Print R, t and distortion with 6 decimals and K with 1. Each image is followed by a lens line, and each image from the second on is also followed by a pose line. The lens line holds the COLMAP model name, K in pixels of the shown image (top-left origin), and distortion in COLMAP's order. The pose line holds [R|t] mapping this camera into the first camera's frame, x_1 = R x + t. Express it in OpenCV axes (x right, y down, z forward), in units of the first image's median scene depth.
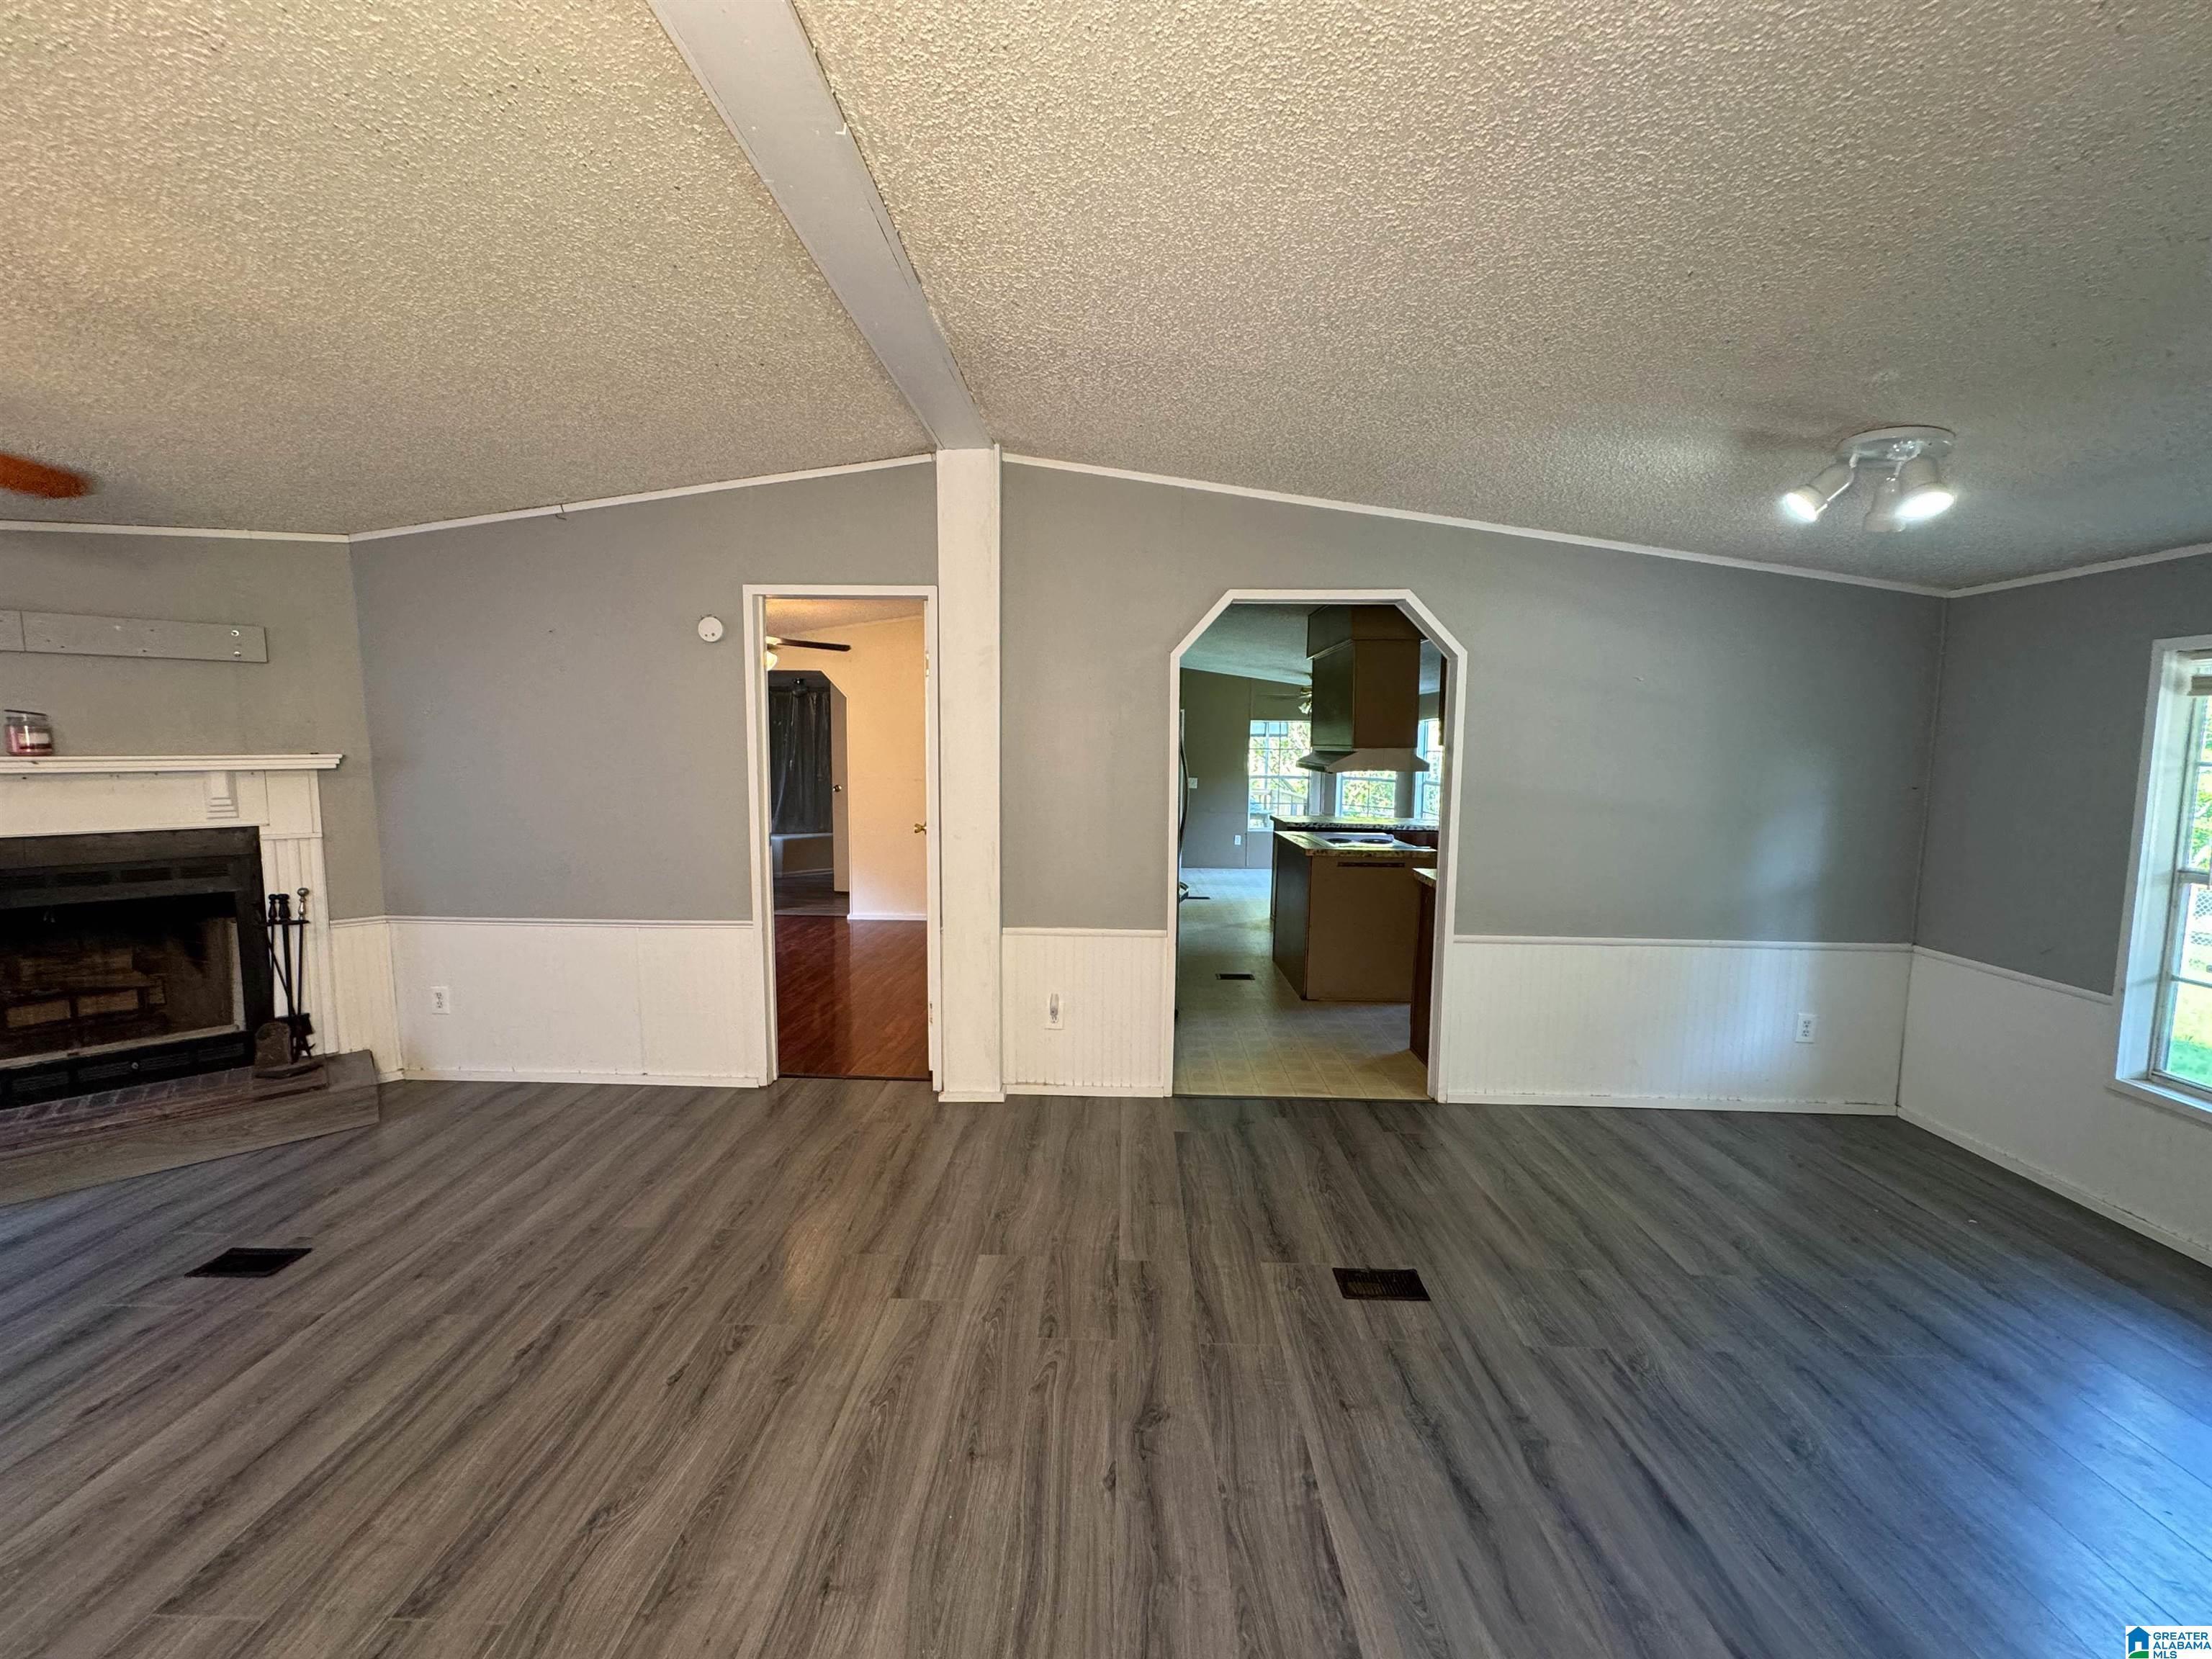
lens RADIAL K [[879.2, 0, 1106.0], [0, 879.2, 829.5], [0, 0, 1]] dist [-0.002192, 0.000518]
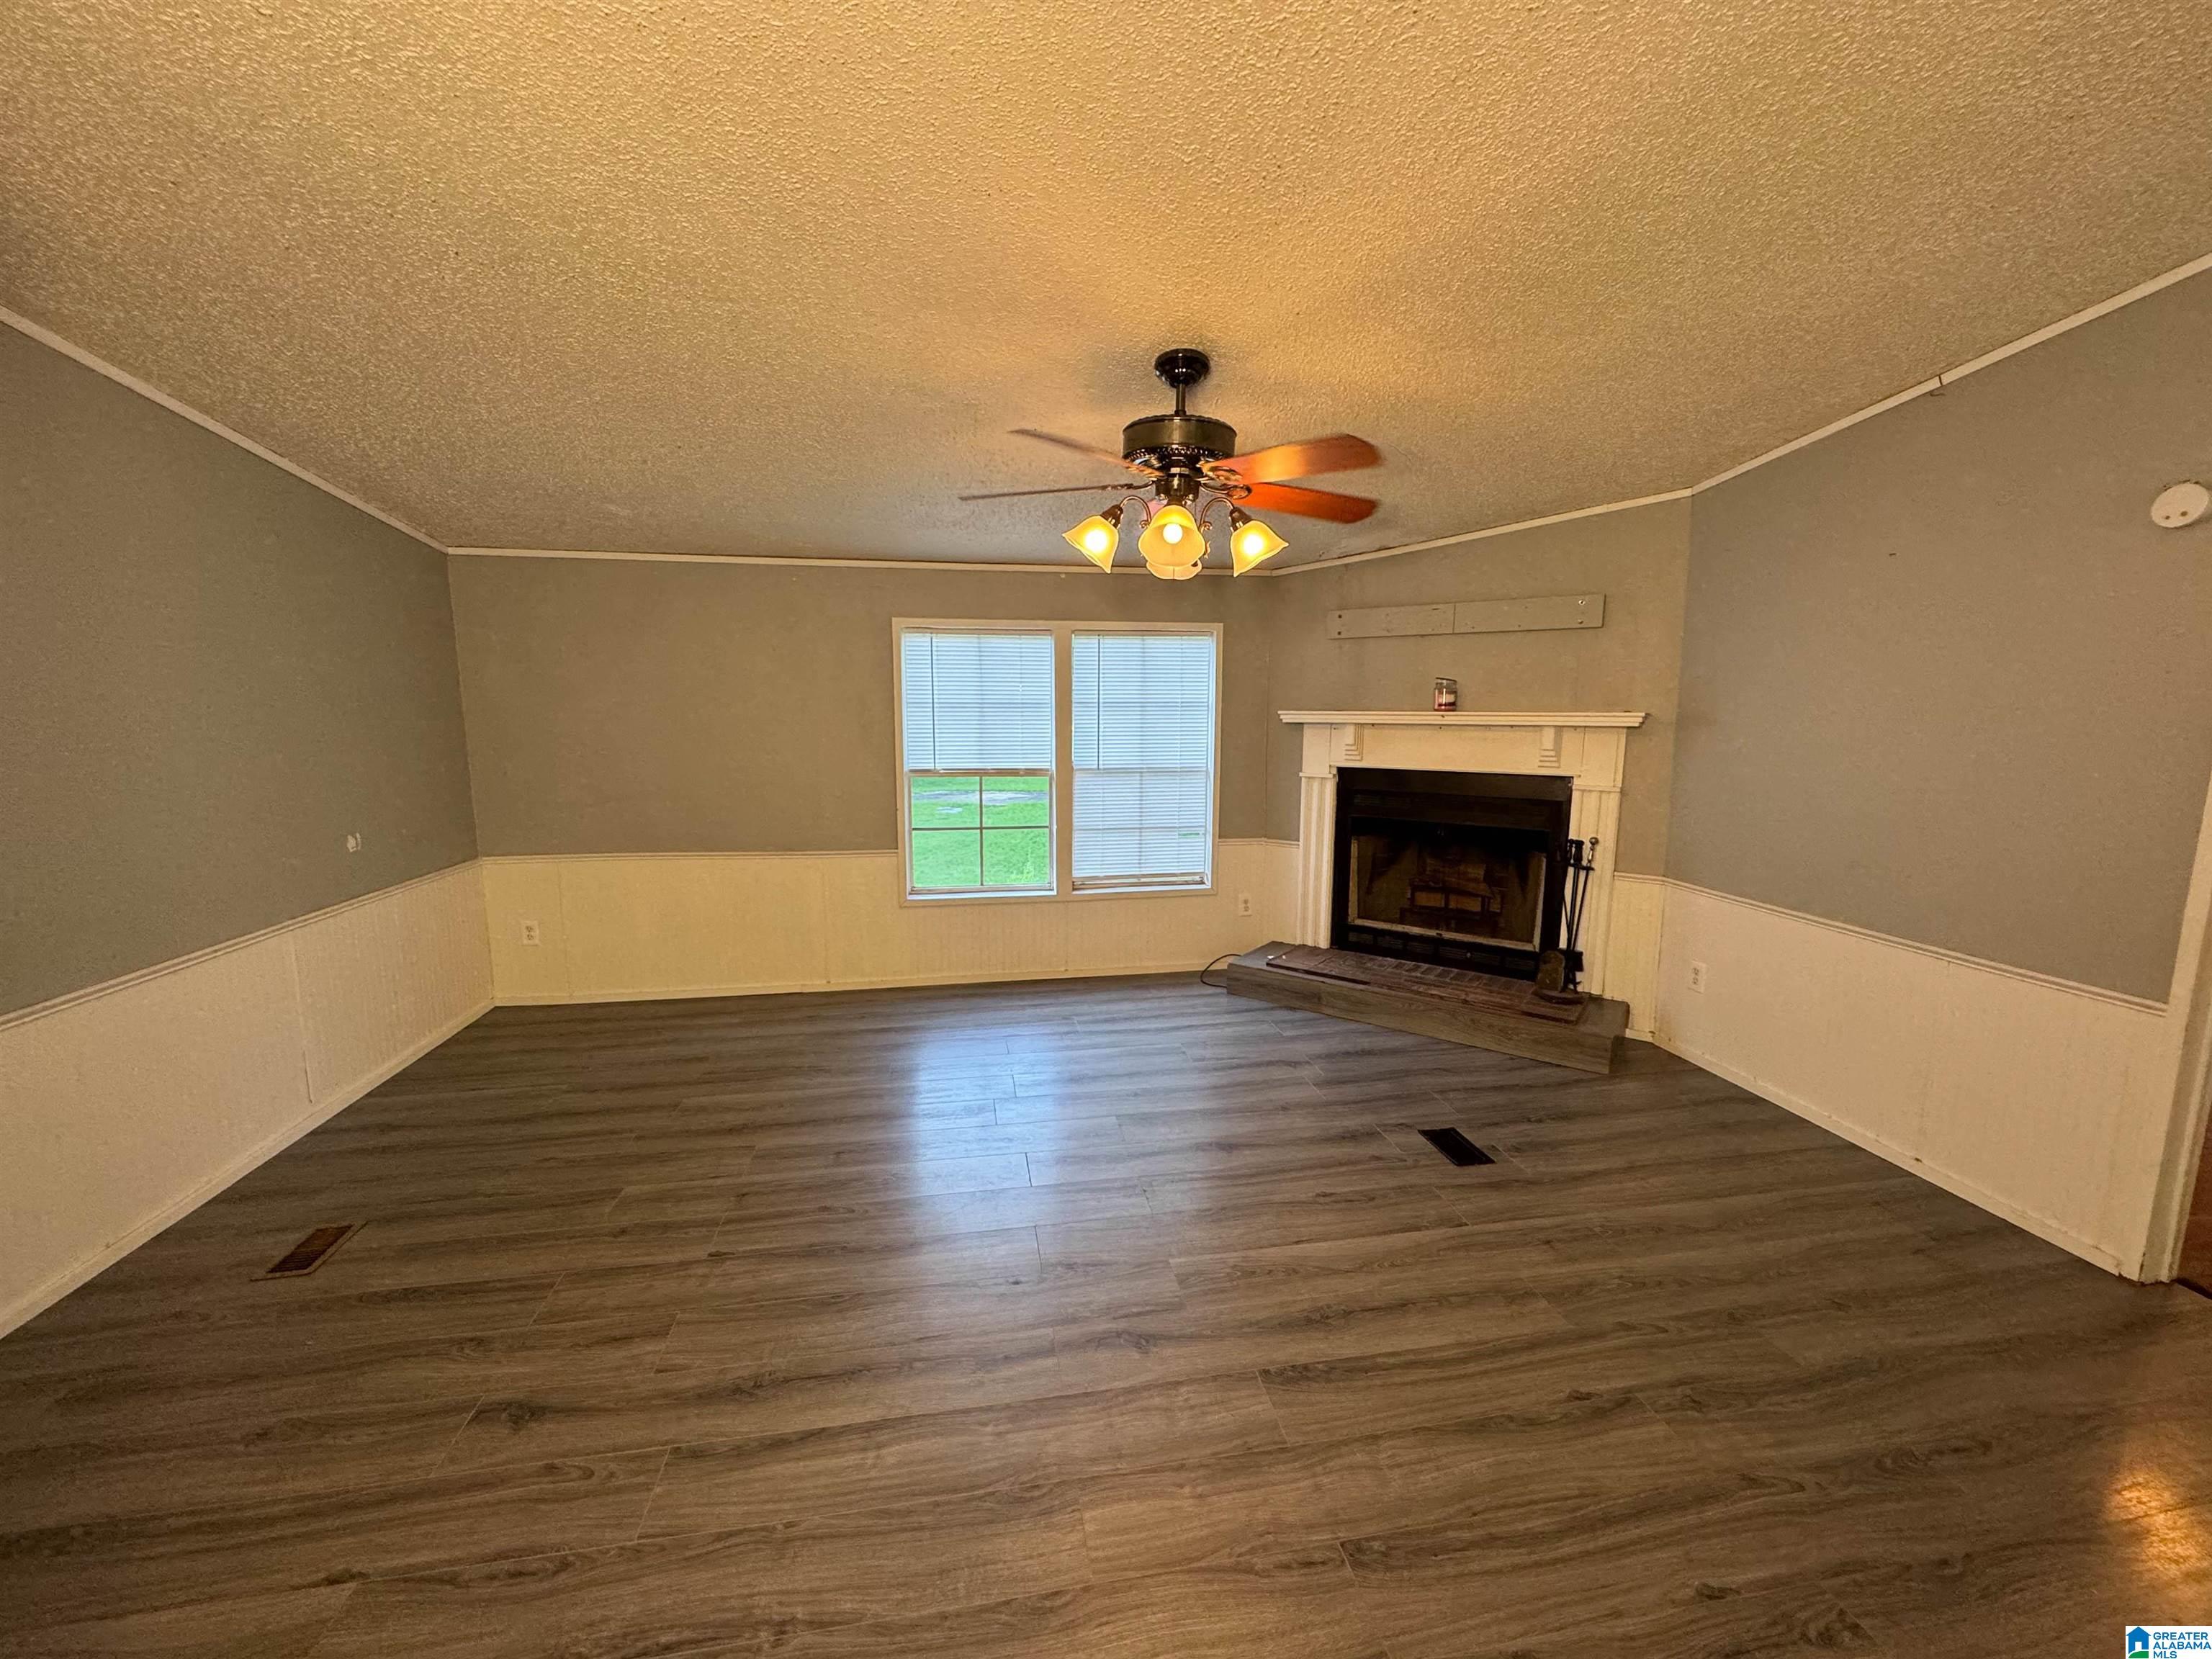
lens RADIAL K [[879.2, 0, 1106.0], [0, 879.2, 829.5], [0, 0, 1]] dist [-0.002192, 0.000518]
pose [[0.192241, 0.137204, -0.971709, 0.015072], [-0.093875, 0.988208, 0.120962, -0.019092], [0.976847, 0.067966, 0.202854, 0.224650]]
